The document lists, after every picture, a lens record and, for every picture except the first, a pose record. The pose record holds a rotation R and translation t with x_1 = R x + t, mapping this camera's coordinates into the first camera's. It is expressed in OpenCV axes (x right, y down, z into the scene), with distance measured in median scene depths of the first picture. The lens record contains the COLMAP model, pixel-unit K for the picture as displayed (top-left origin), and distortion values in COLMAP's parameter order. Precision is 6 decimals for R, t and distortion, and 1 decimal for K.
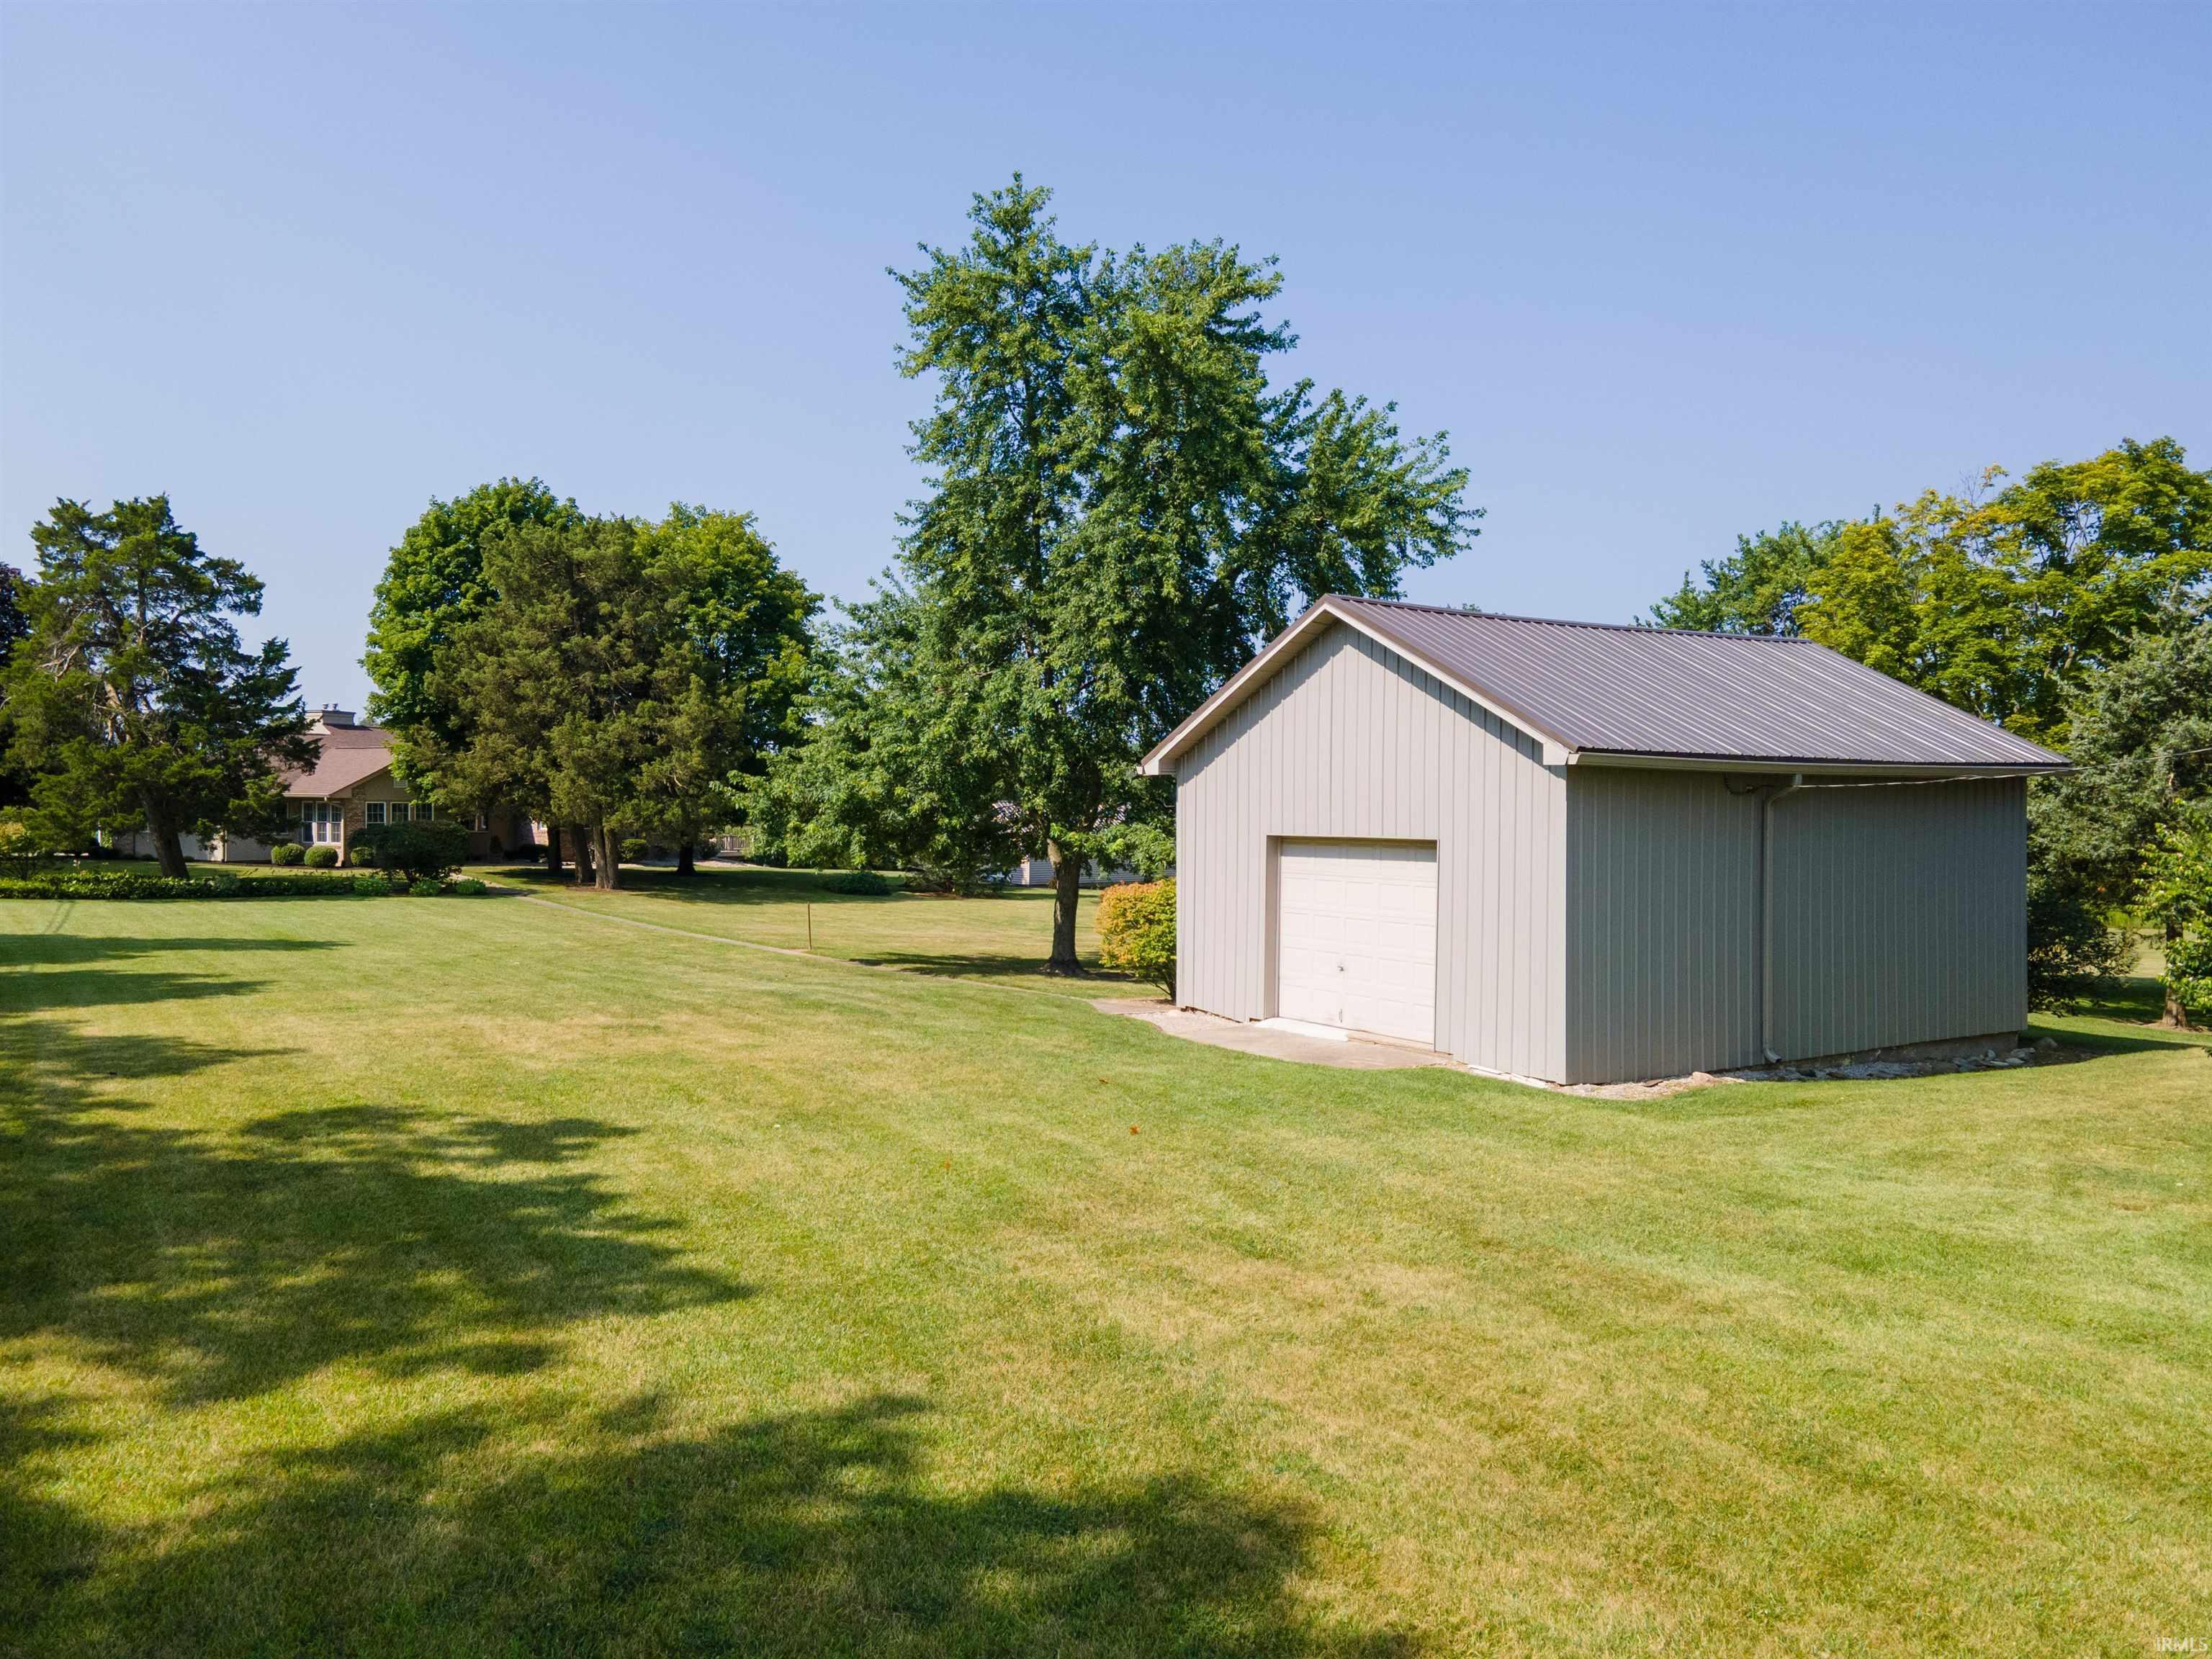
lens RADIAL K [[1521.0, 0, 1106.0], [0, 1521.0, 829.5], [0, 0, 1]] dist [0.039560, -0.000117]
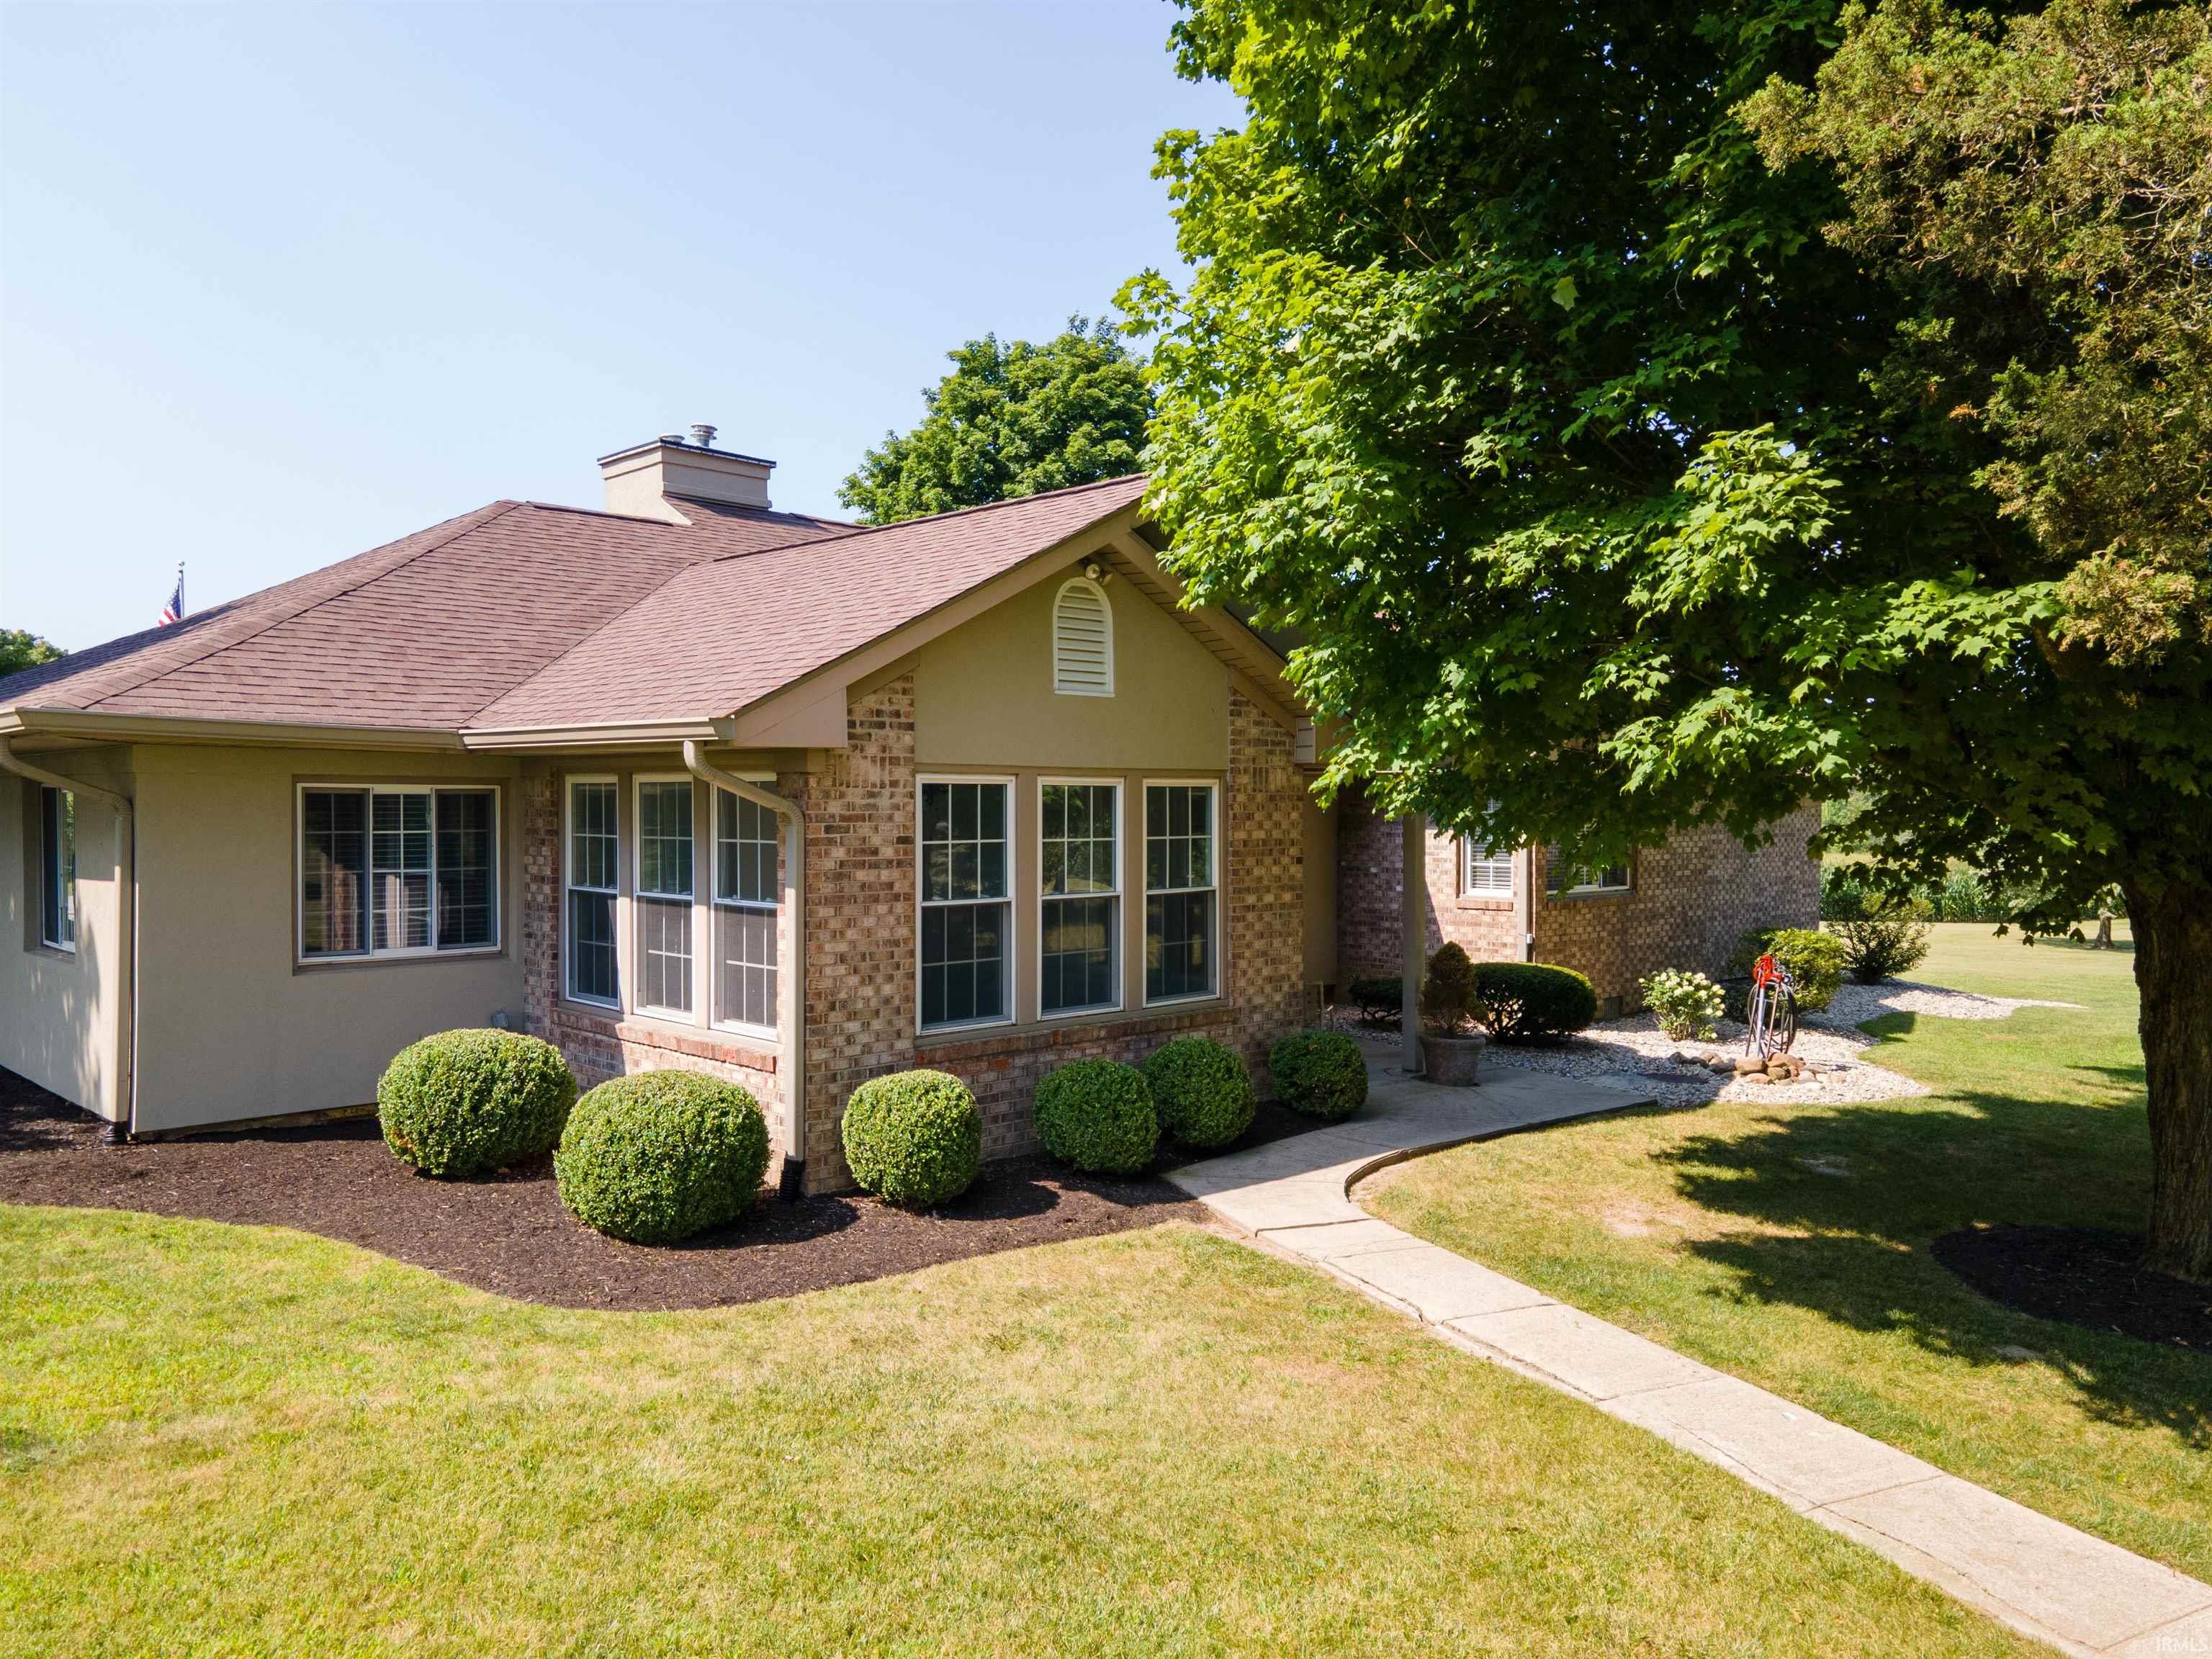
lens RADIAL K [[1521.0, 0, 1106.0], [0, 1521.0, 829.5], [0, 0, 1]] dist [0.039560, -0.000117]
pose [[0.983900, -0.000636, -0.178721, -0.465361], [0.000922, 0.999998, 0.001514, -0.013284], [0.178720, -0.001654, 0.983899, 0.907236]]
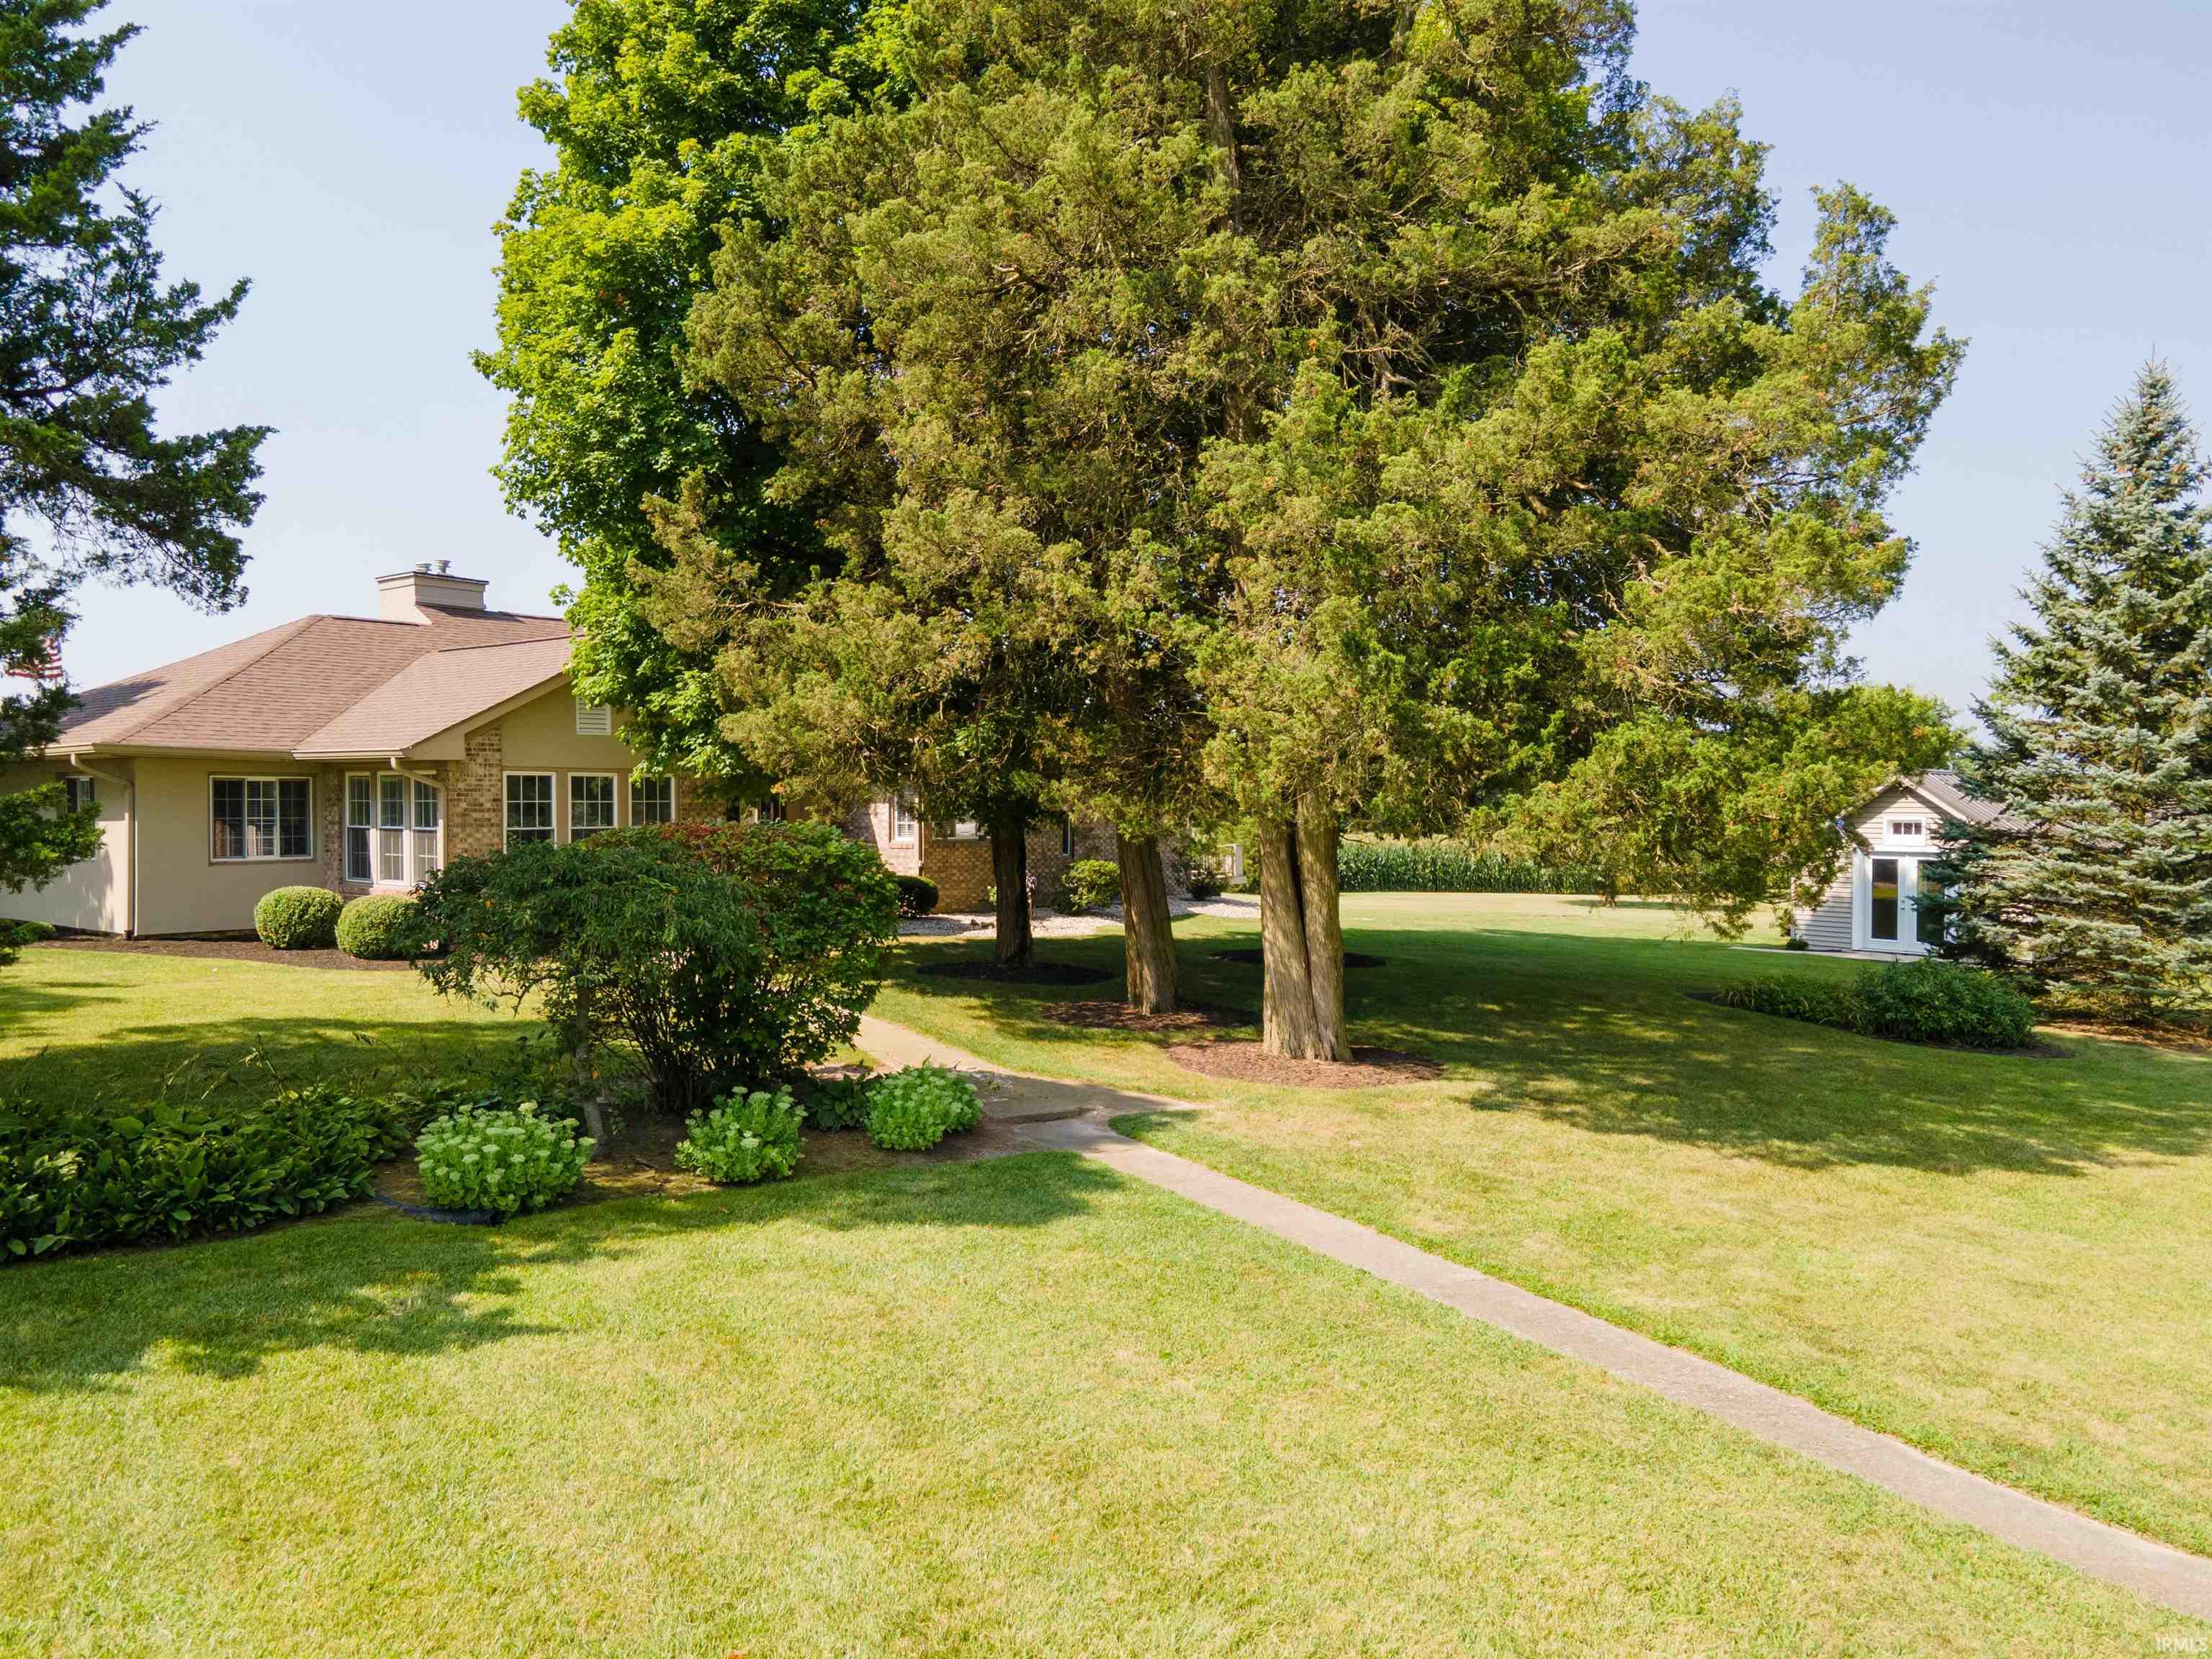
lens RADIAL K [[1521.0, 0, 1106.0], [0, 1521.0, 829.5], [0, 0, 1]] dist [0.039560, -0.000117]
pose [[0.996501, -0.004925, -0.083436, -0.330810], [0.005214, 0.999981, 0.003246, -0.004846], [0.083418, -0.003670, 0.996508, 0.694330]]
